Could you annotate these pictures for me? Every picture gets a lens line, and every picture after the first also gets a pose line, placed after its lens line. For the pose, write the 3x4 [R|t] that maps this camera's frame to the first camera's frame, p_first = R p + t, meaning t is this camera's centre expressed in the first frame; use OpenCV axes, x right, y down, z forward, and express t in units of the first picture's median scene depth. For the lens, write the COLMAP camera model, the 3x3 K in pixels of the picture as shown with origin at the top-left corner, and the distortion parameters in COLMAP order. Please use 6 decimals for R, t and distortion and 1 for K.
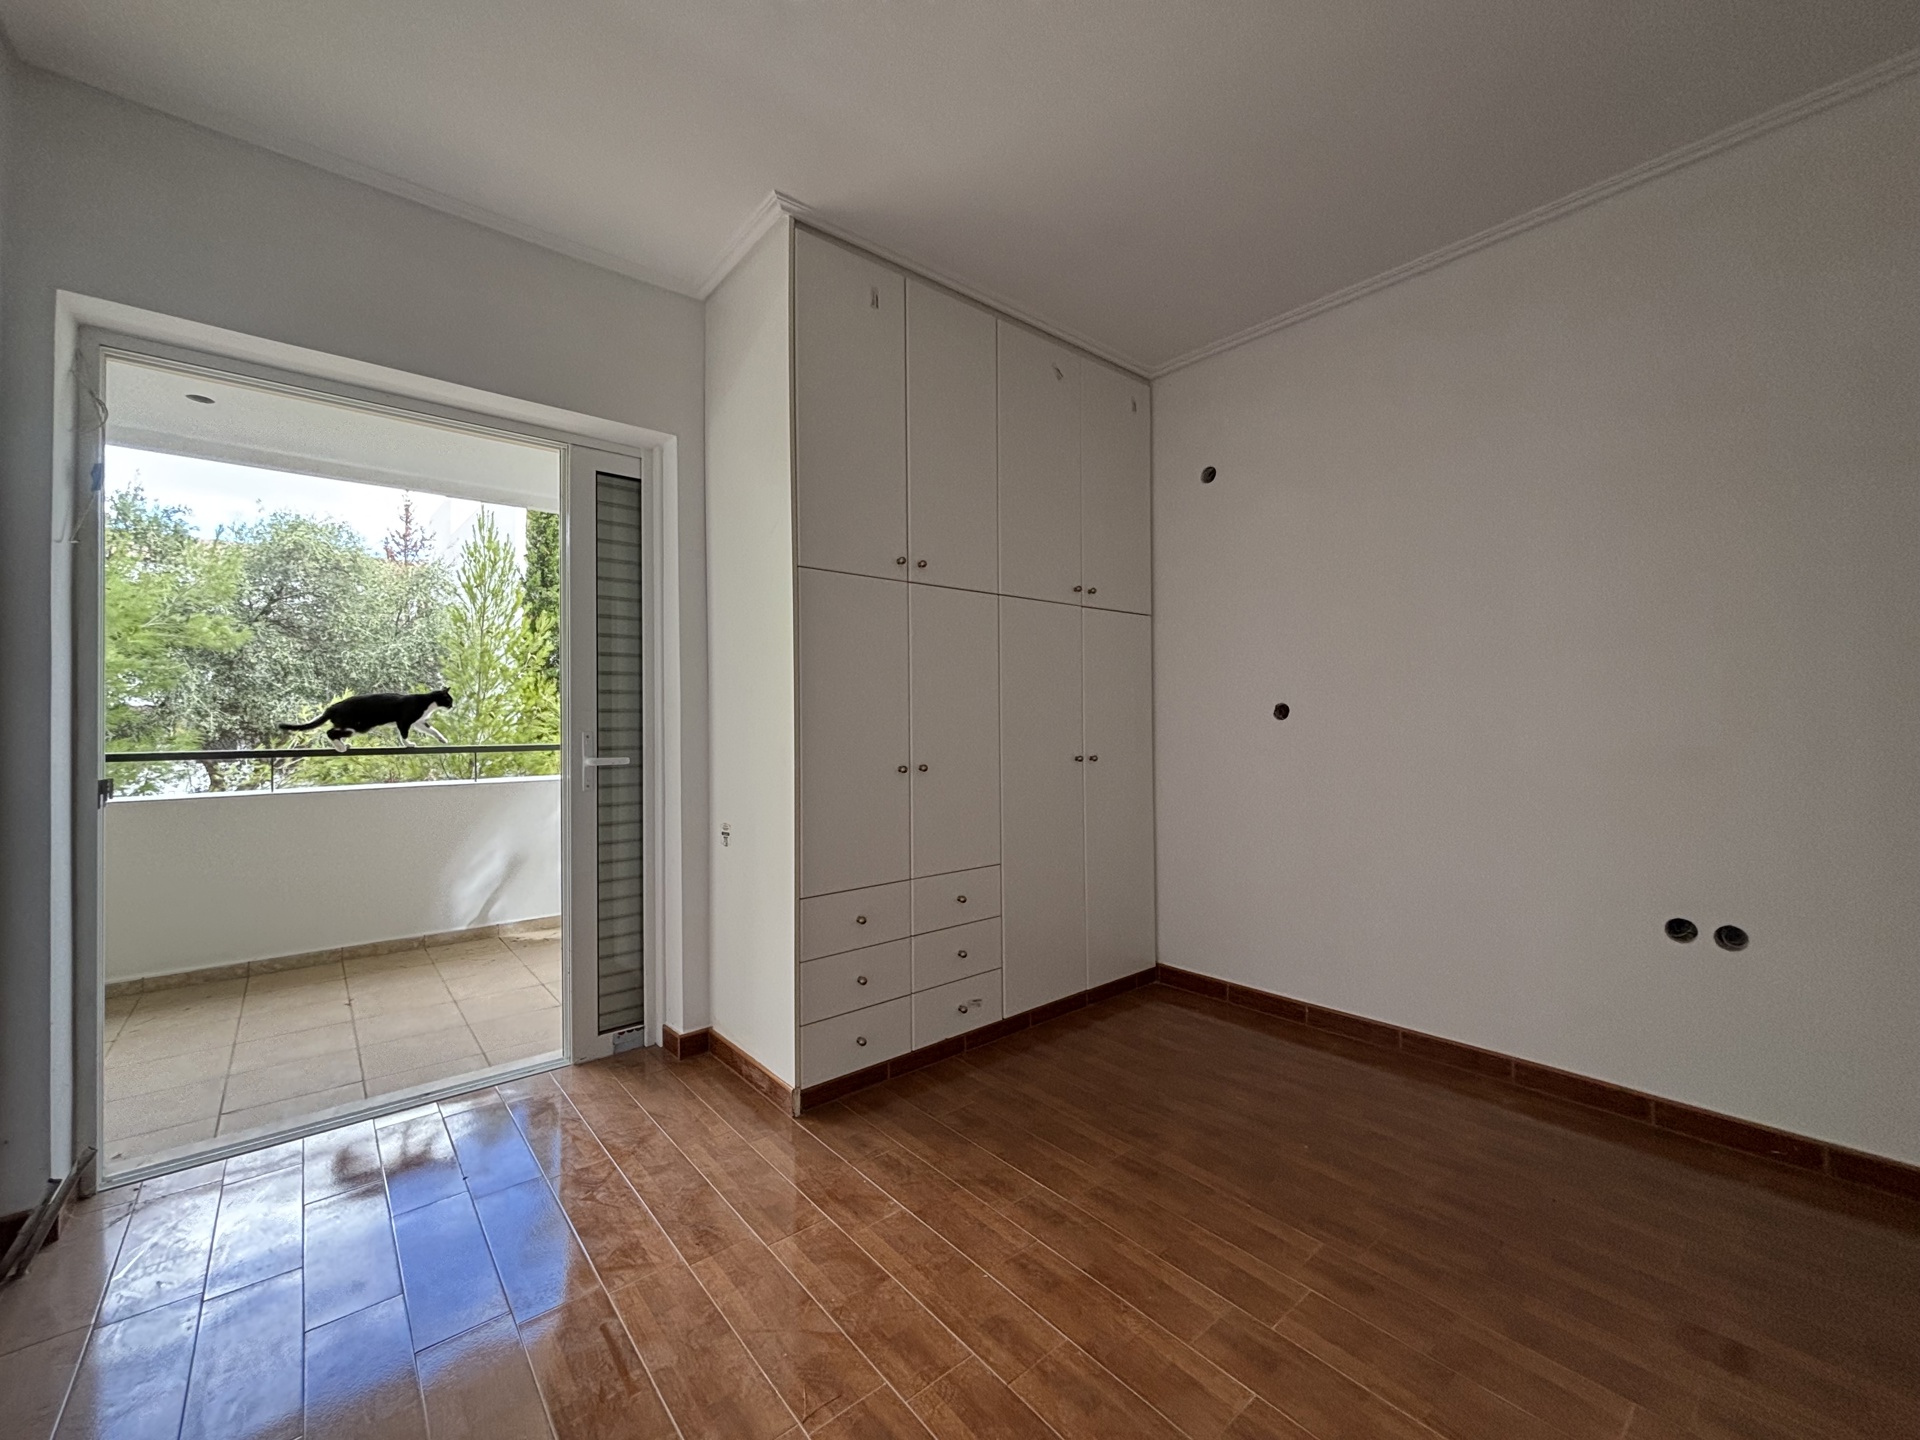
lens RADIAL K [[769.9, 0, 956.2], [0, 769.9, 719.3], [0, 0, 1]] dist [0.011766, -0.000775]
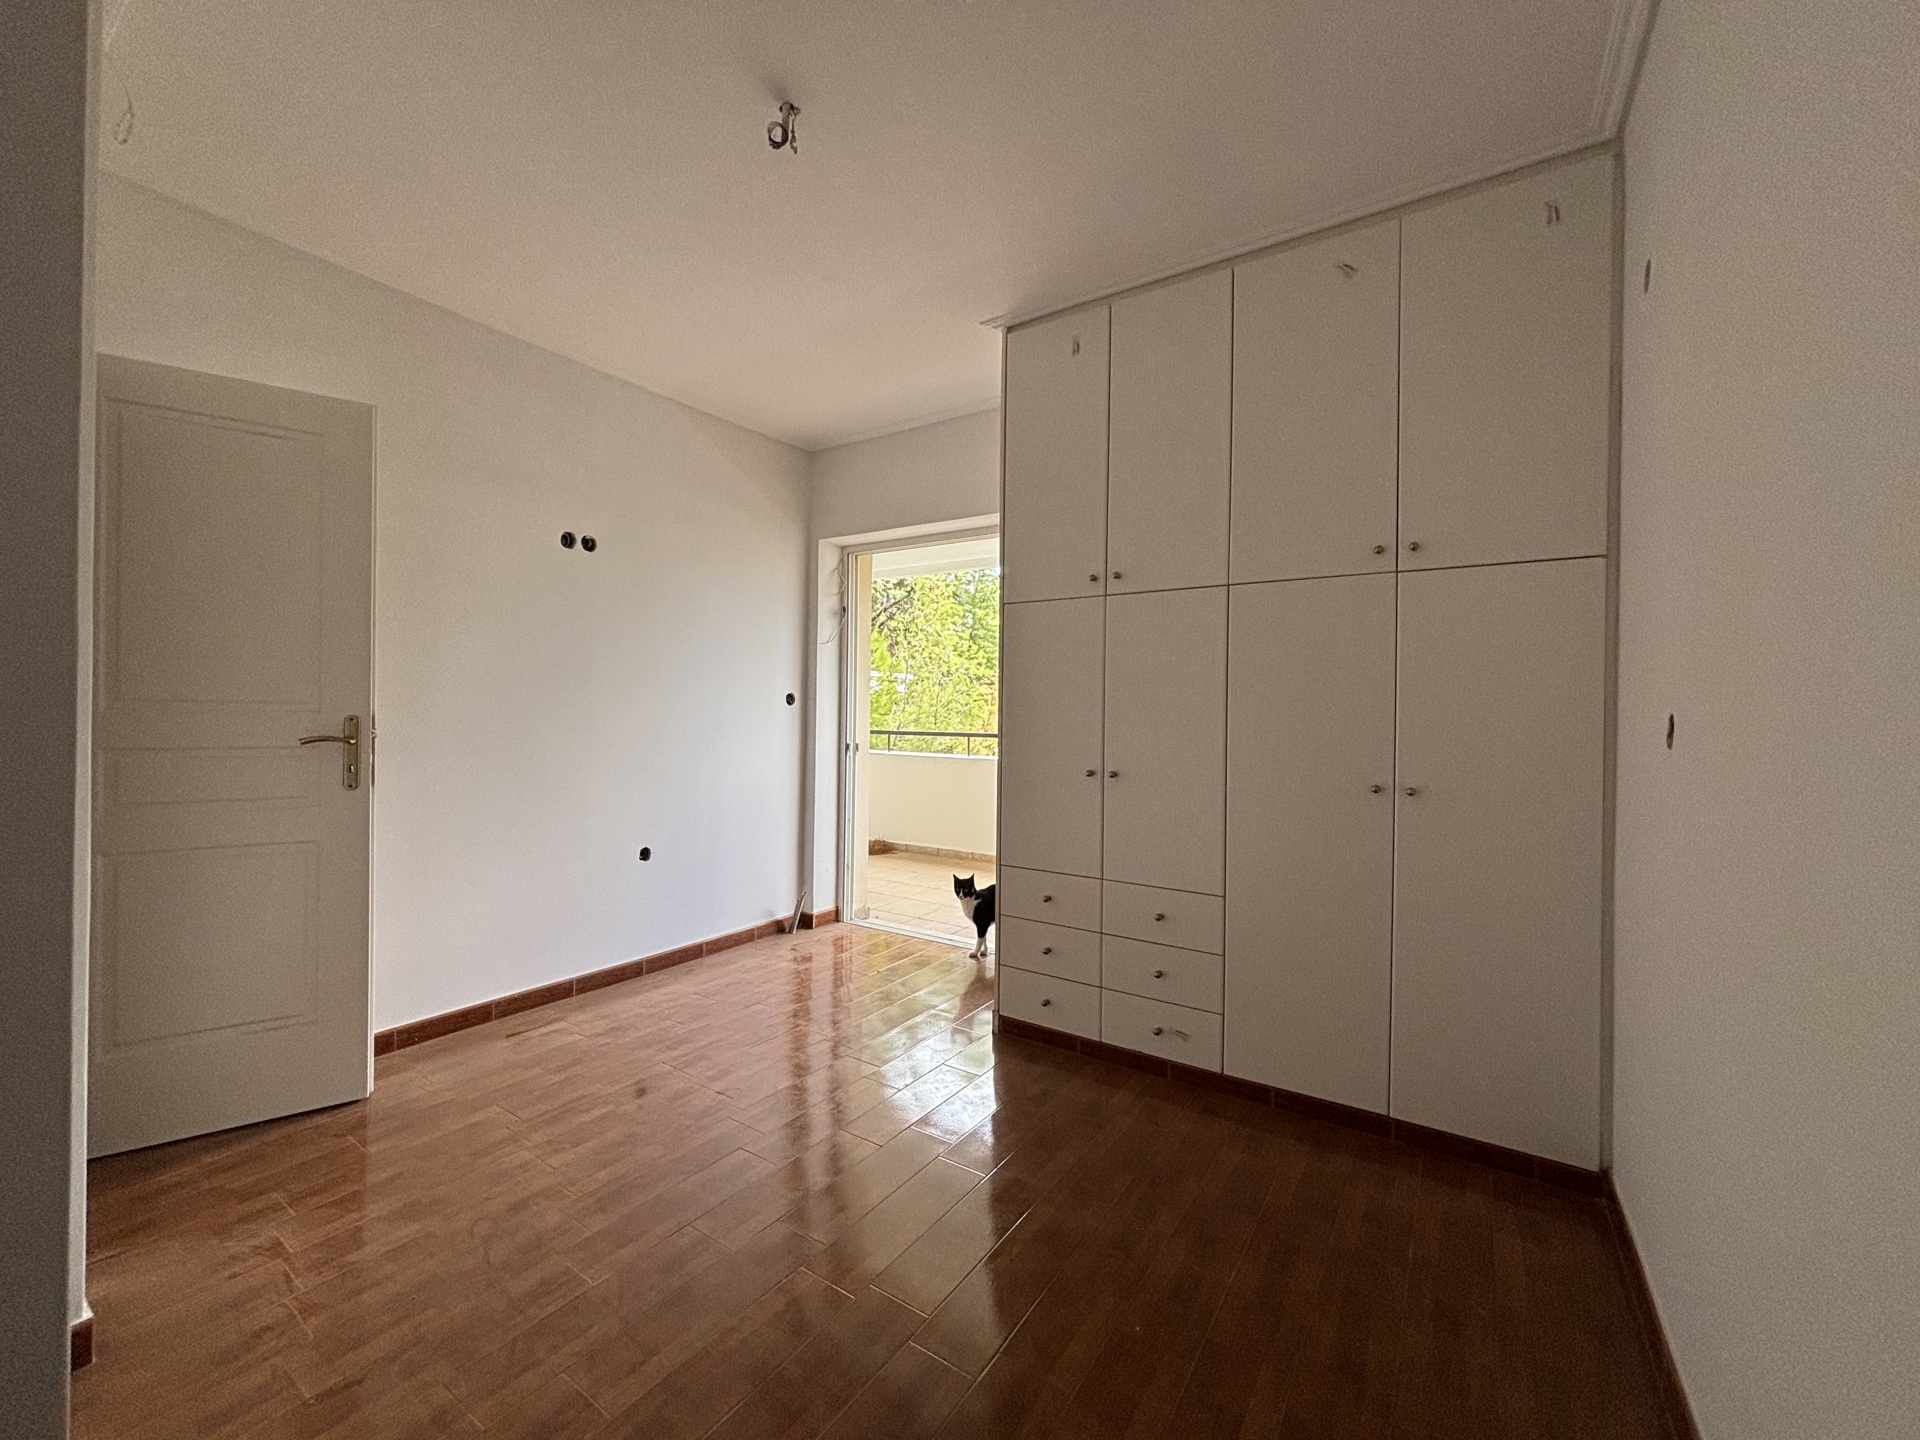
lens RADIAL K [[769.9, 0, 960.6], [0, 769.9, 714.8], [0, 0, 1]] dist [0.011766, -0.000775]
pose [[0.295625, 0.012461, -0.955223, 1.171933], [-0.009341, 0.999905, 0.010154, -0.033367], [0.955258, 0.005921, 0.295713, 0.667657]]
